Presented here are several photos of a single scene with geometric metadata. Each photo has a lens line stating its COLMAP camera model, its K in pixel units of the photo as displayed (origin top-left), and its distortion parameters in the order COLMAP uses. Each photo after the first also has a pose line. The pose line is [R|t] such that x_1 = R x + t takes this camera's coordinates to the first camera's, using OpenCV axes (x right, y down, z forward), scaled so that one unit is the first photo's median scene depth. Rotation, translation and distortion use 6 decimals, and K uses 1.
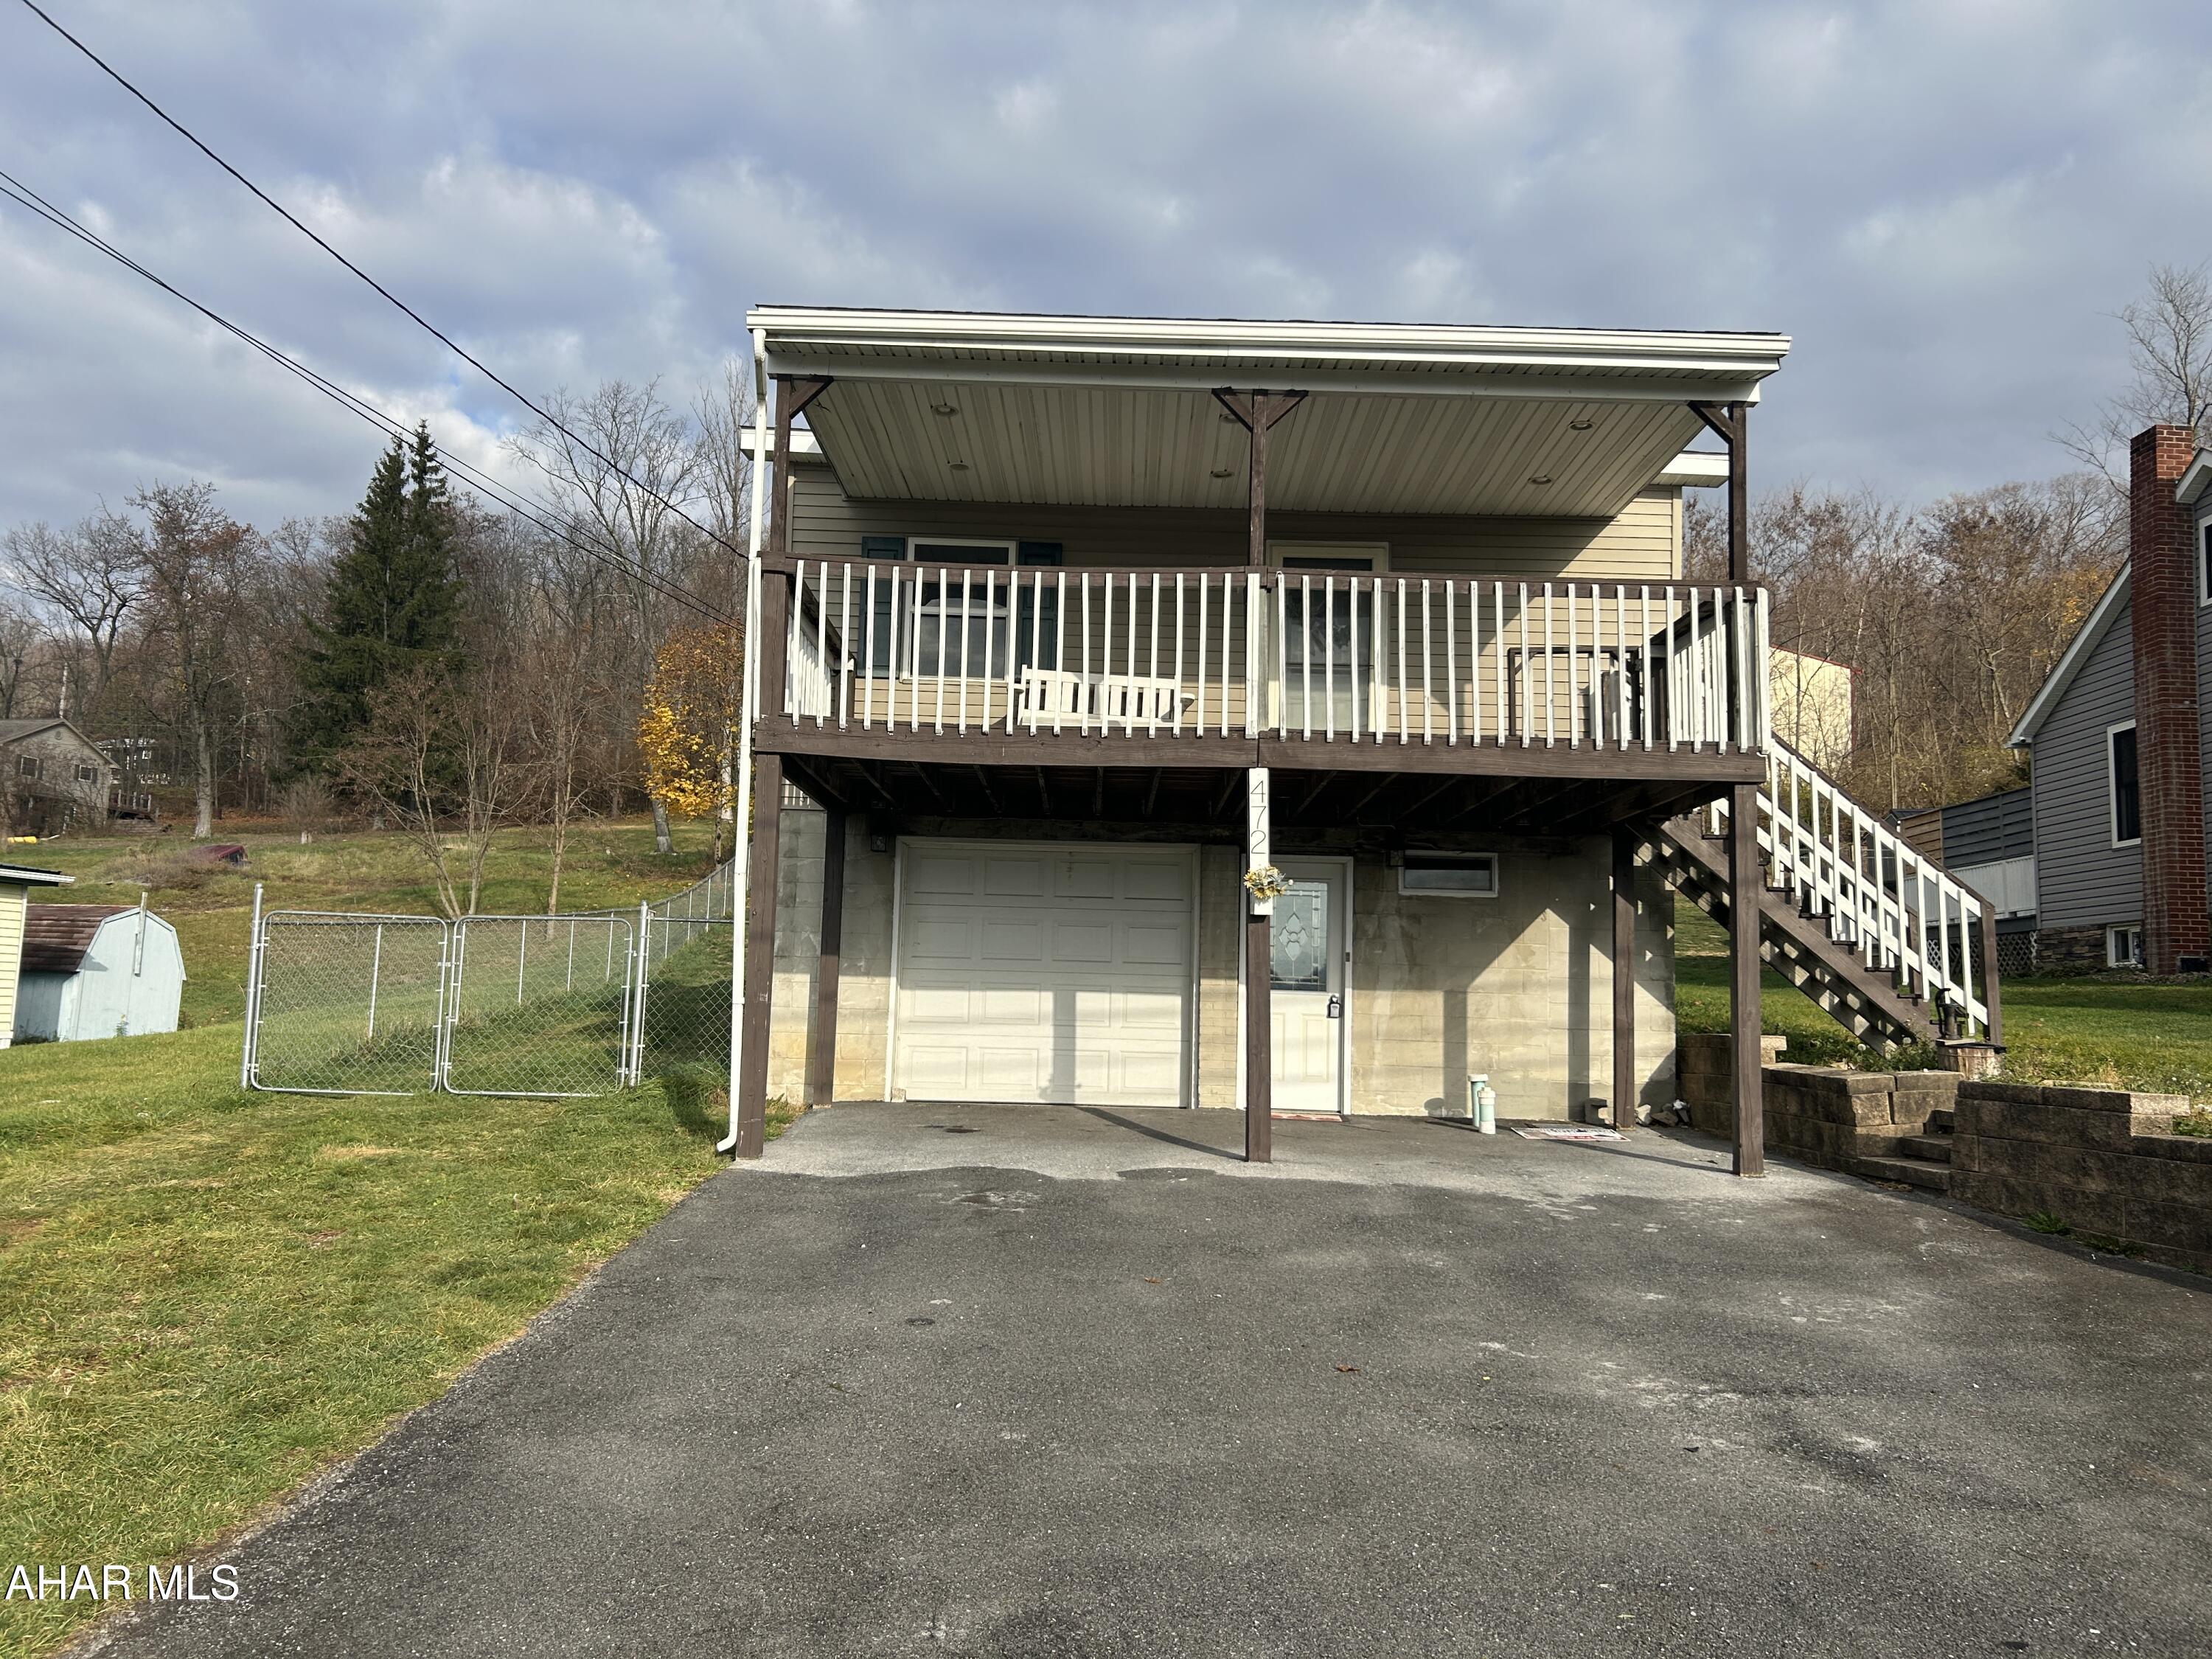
lens RADIAL K [[1652.7, 0, 1100.5], [0, 1652.7, 836.7], [0, 0, 1]] dist [-0.004101, -0.014530]
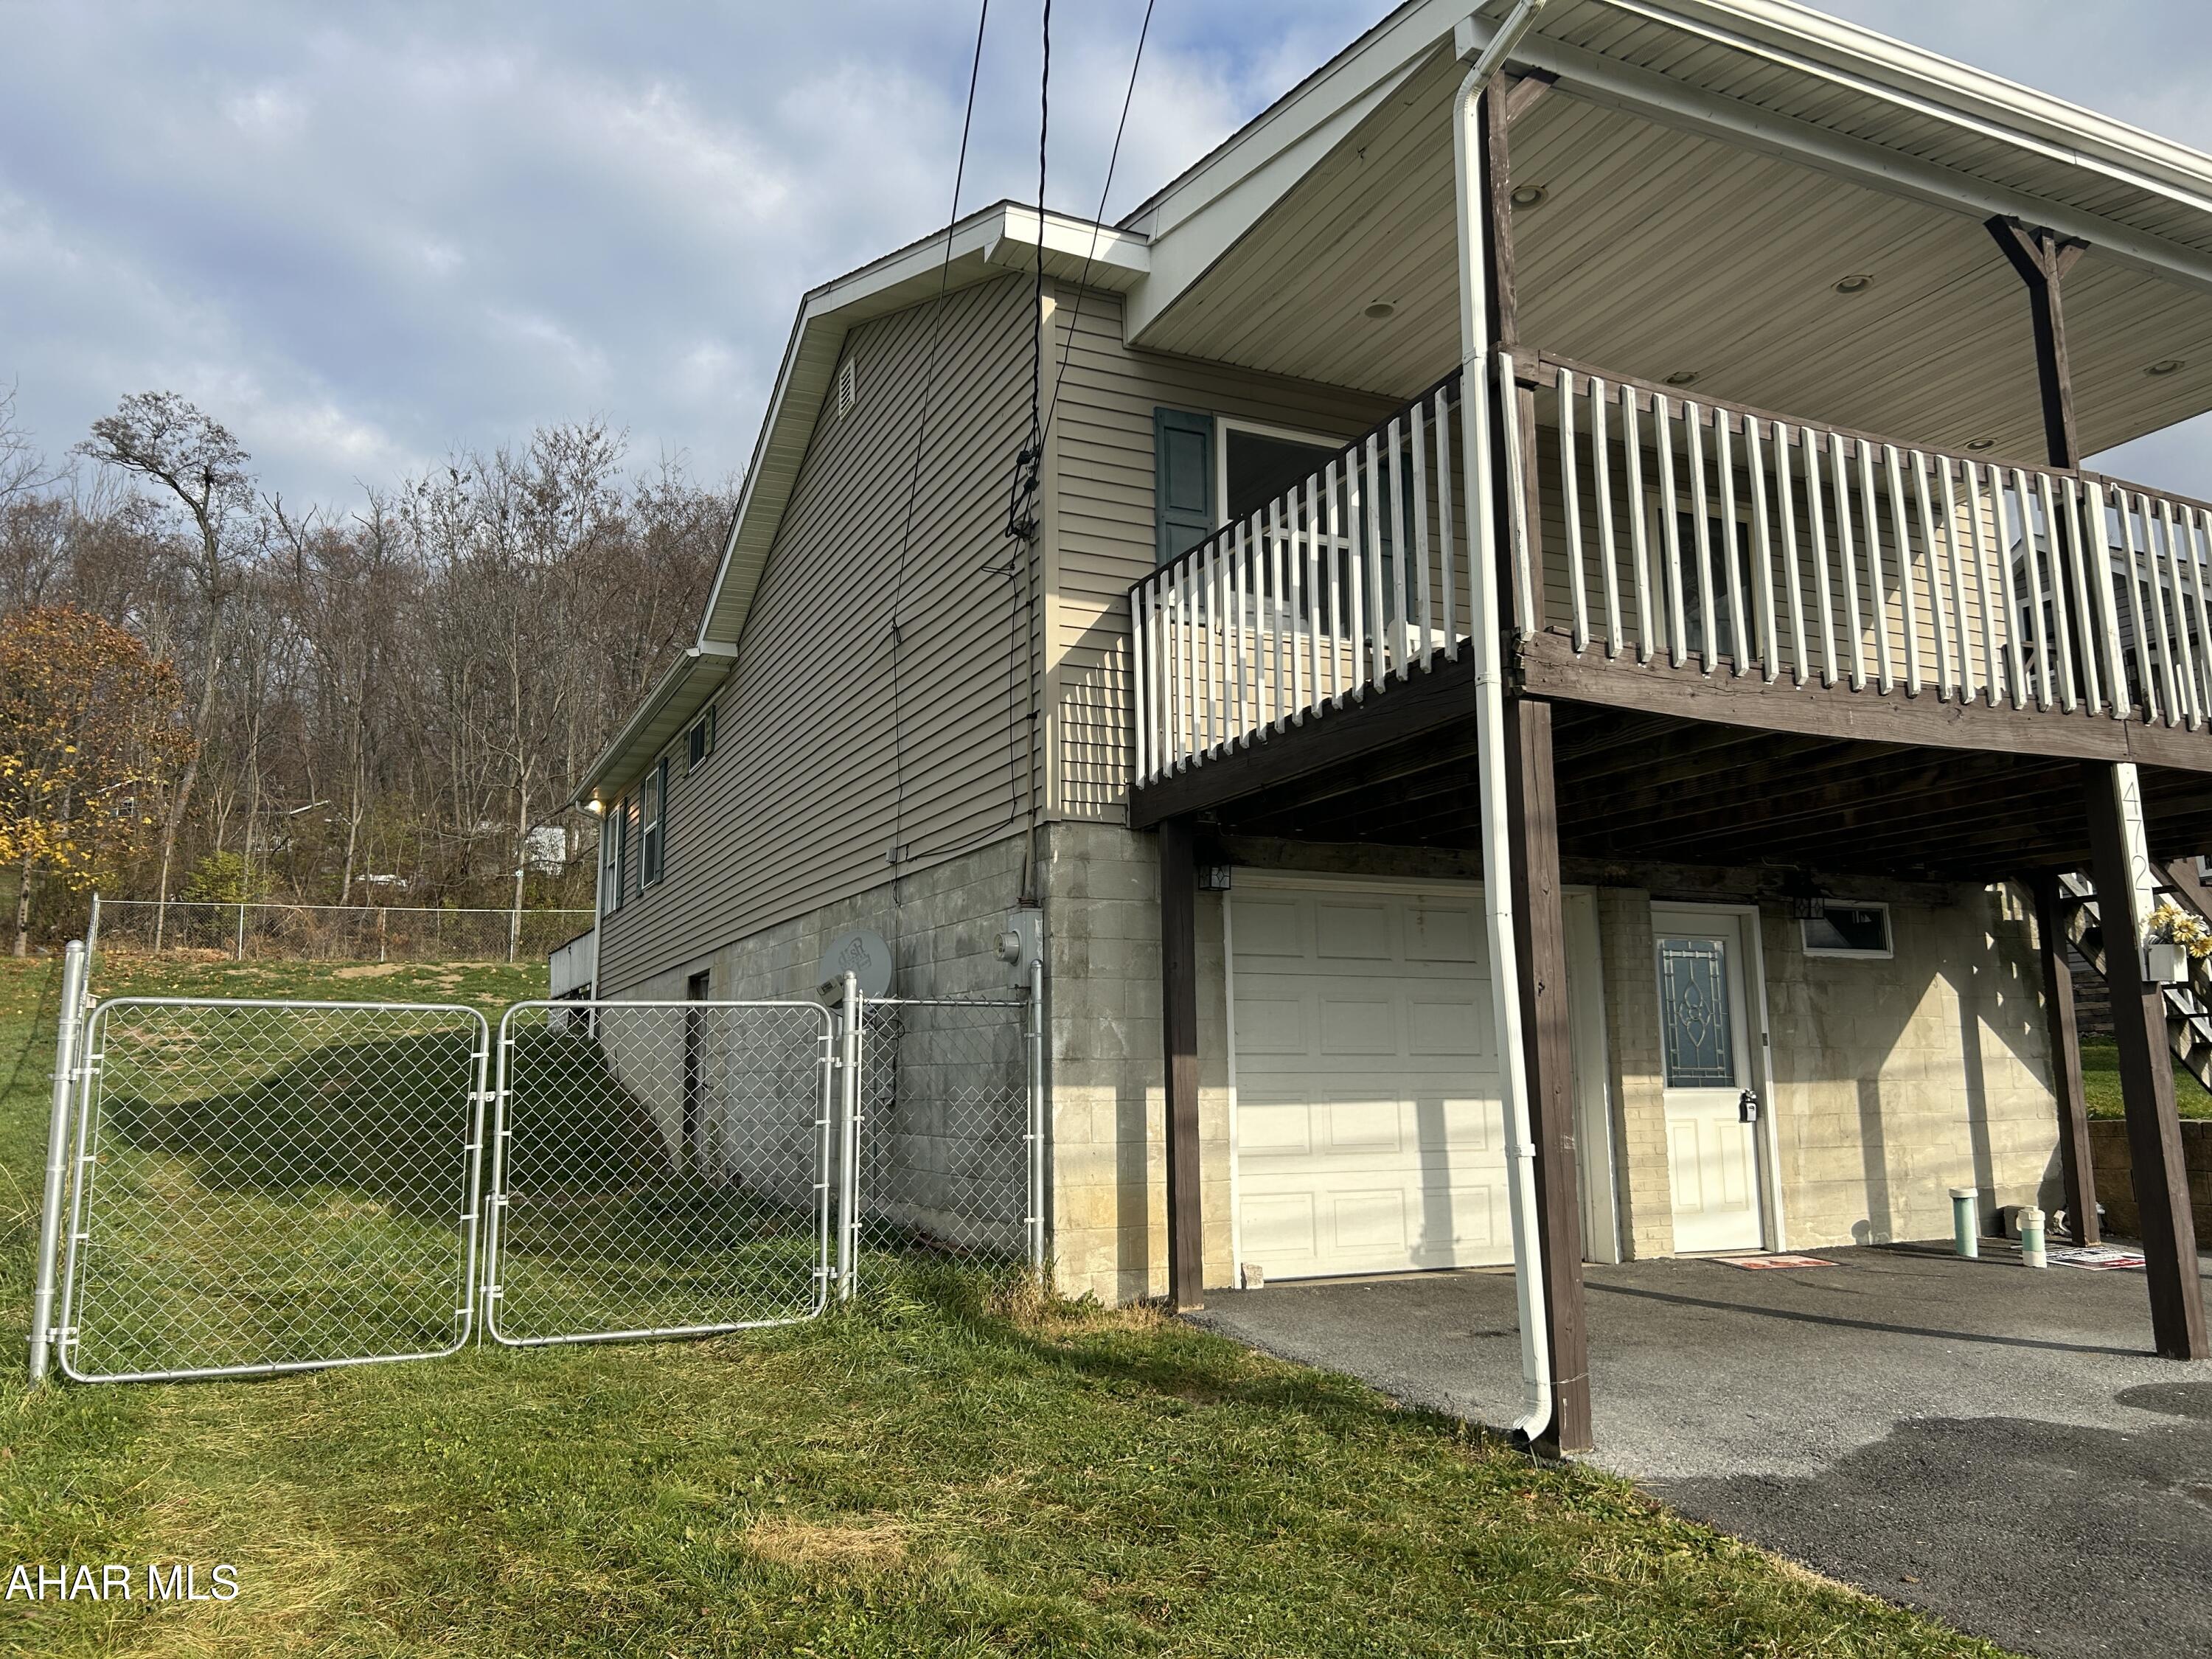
lens RADIAL K [[1652.7, 0, 1105.9], [0, 1652.7, 810.0], [0, 0, 1]] dist [-0.004101, -0.014530]
pose [[0.905905, 0.034352, 0.422085, -0.441945], [-0.008601, 0.997991, -0.062763, 0.018378], [-0.423394, 0.053227, 0.904381, 0.440705]]
